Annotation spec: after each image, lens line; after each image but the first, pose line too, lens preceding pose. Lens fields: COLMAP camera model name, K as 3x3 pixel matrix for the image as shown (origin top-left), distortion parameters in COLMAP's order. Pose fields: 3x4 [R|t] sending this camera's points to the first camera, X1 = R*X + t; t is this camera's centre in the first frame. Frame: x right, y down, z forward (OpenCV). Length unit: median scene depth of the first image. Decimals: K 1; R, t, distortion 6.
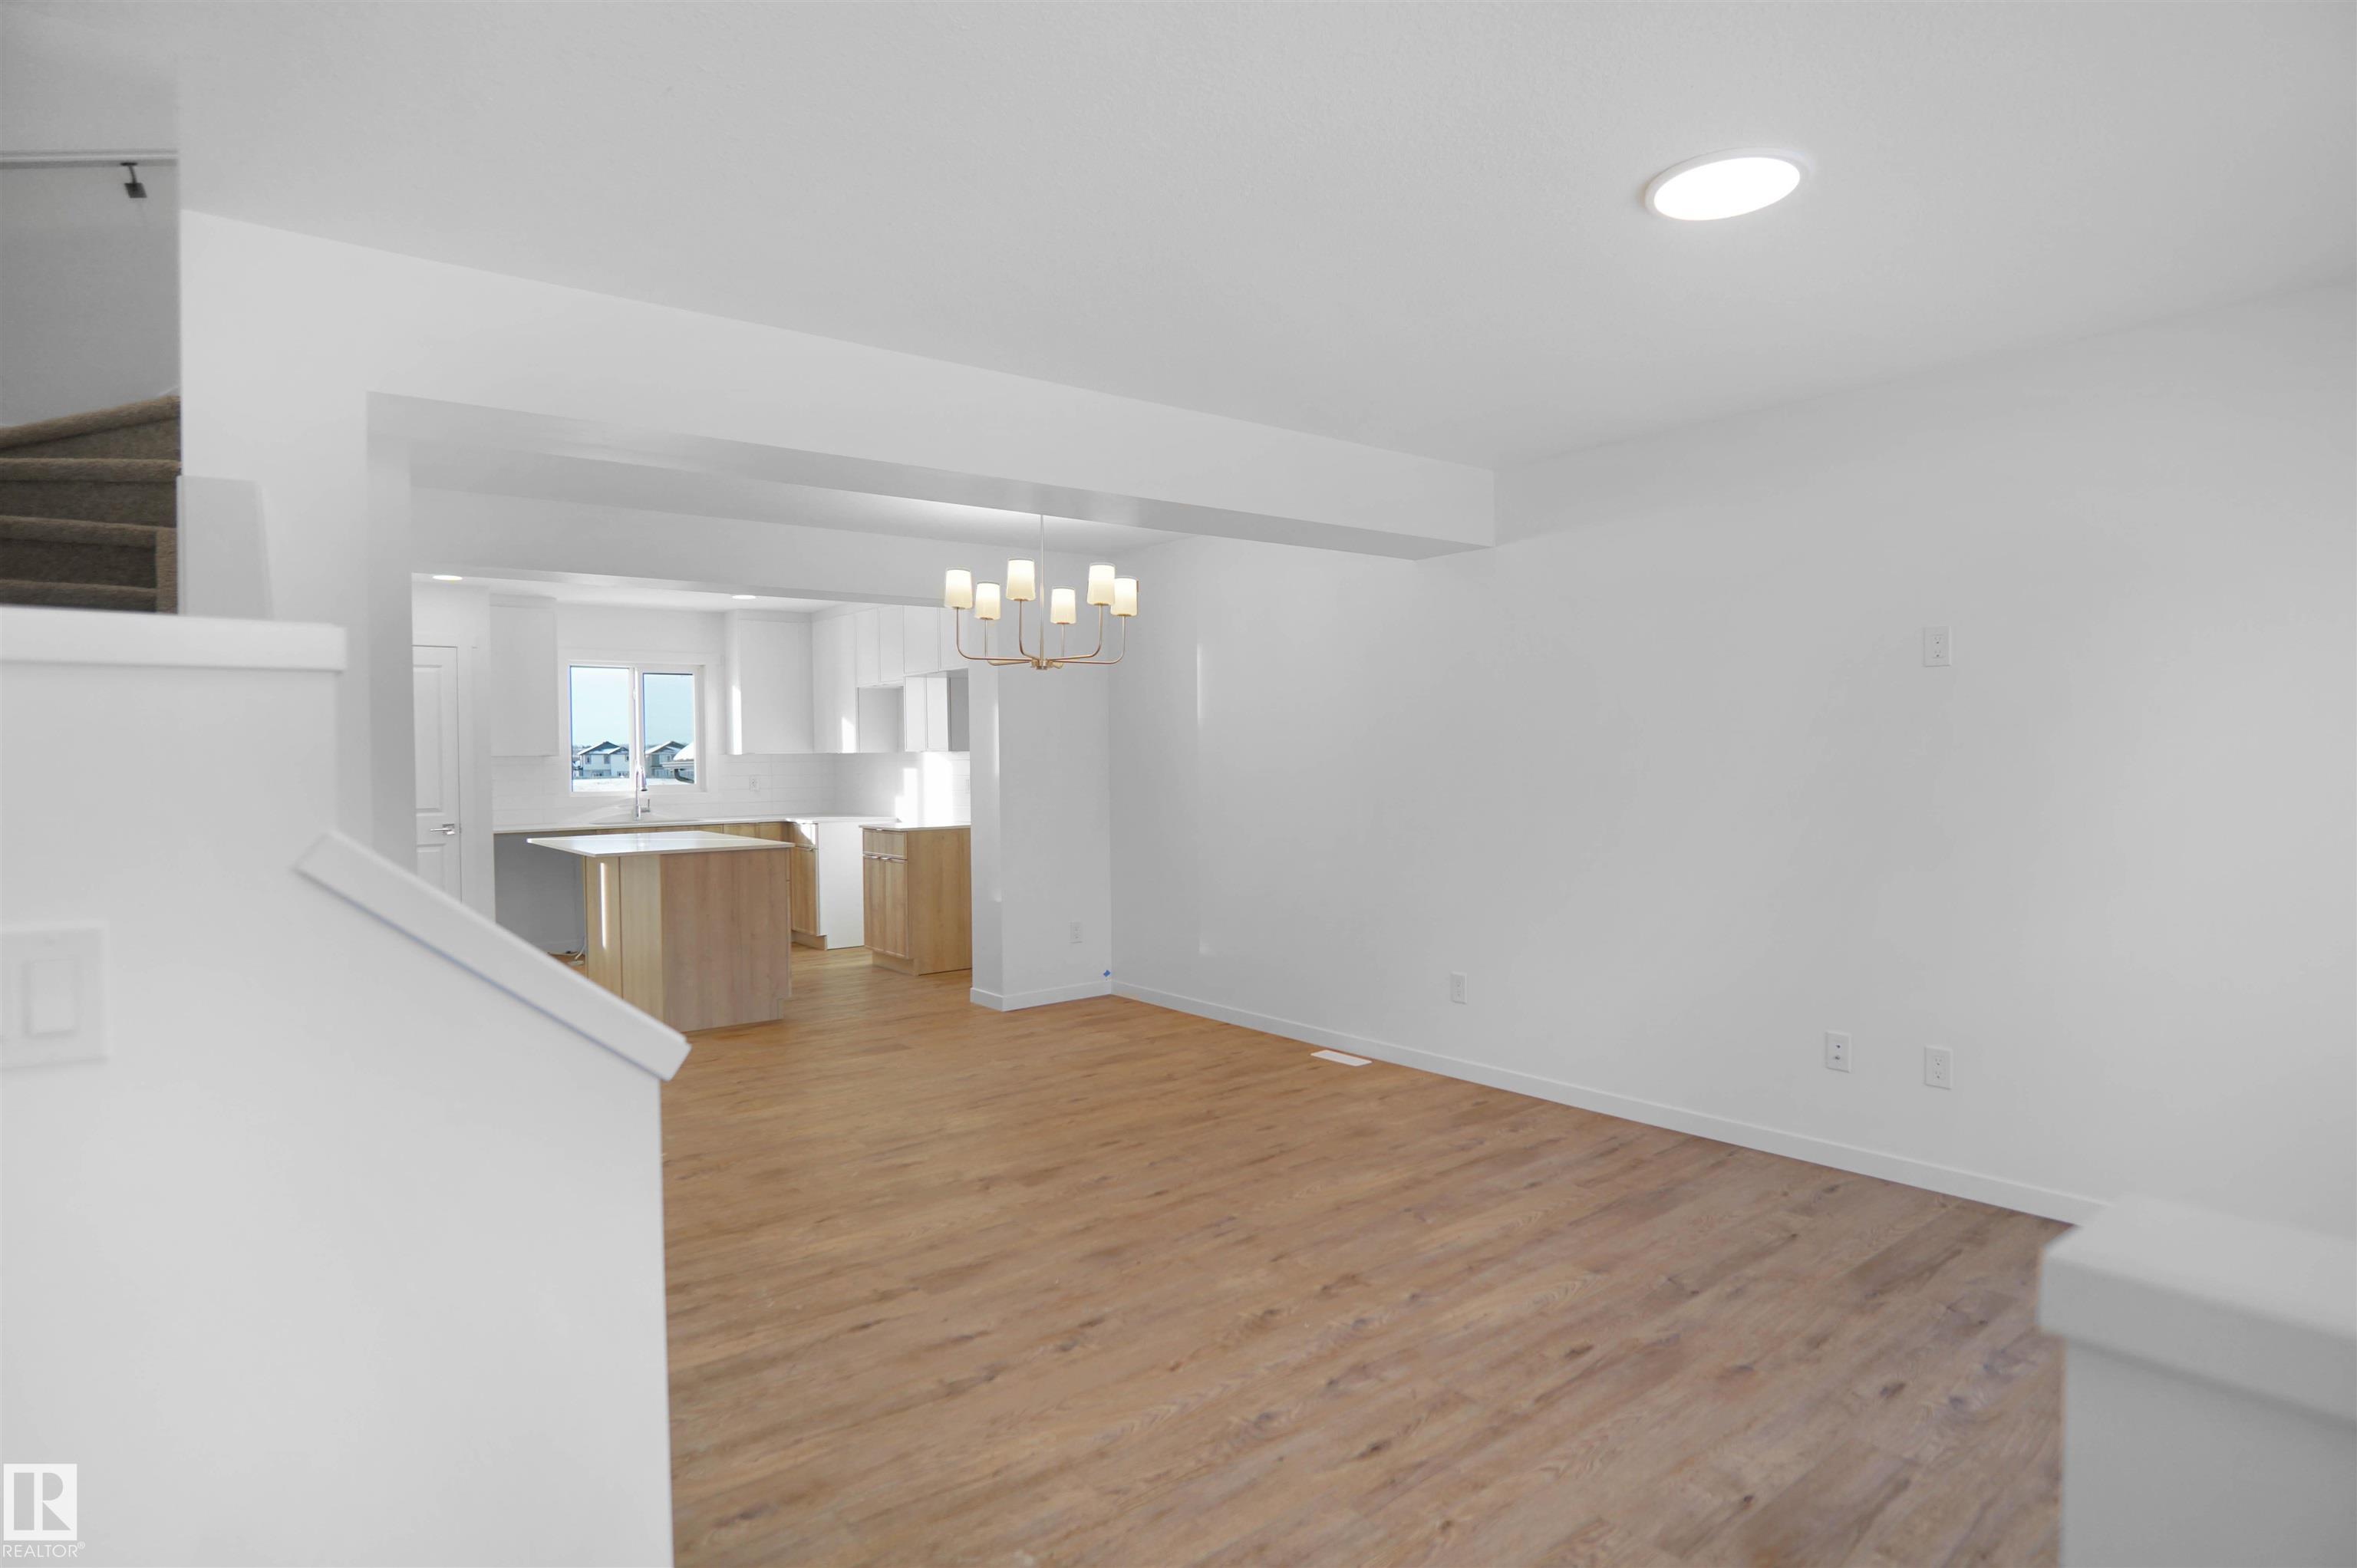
lens RADIAL K [[1297.1, 0, 1195.0], [0, 1297.1, 775.6], [0, 0, 1]] dist [-0.002874, -0.000540]
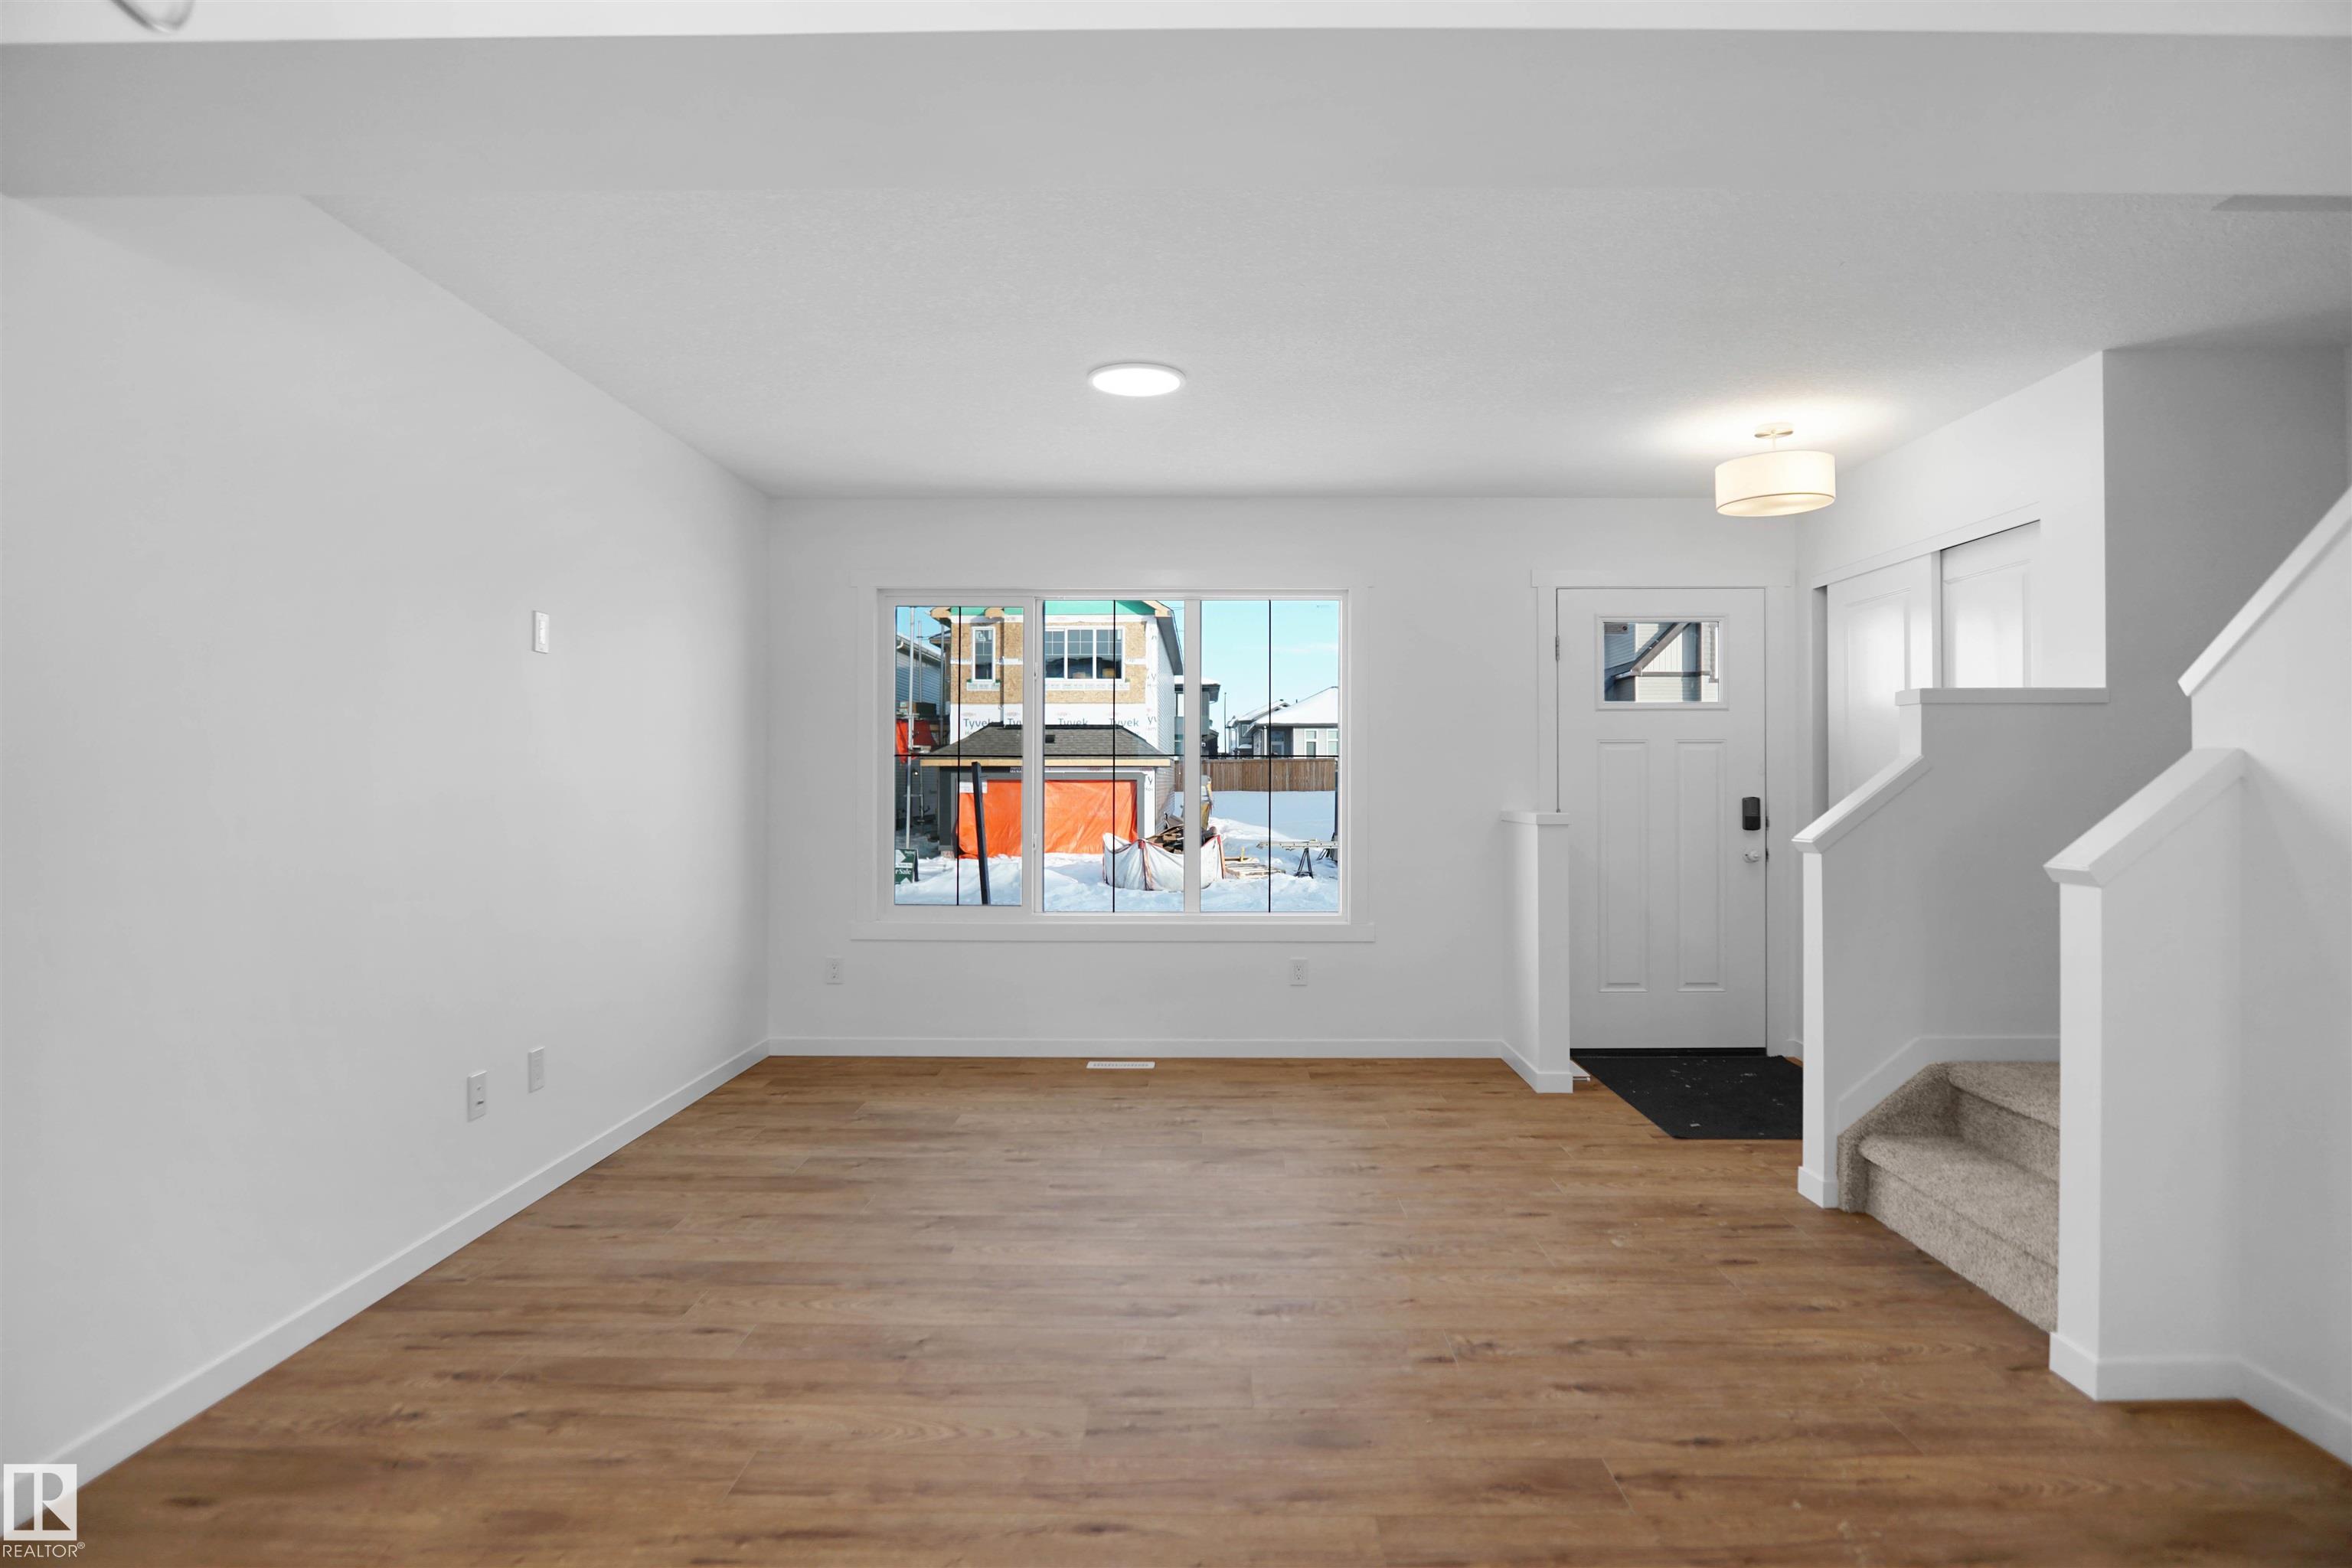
lens RADIAL K [[1294.4, 0, 1192.4], [0, 1294.4, 775.6], [0, 0, 1]] dist [-0.002874, -0.000540]
pose [[-0.780048, 0.014816, 0.625544, -0.471710], [0.015465, 0.999871, -0.004397, 0.023222], [-0.625528, 0.006244, -0.780177, 1.667402]]
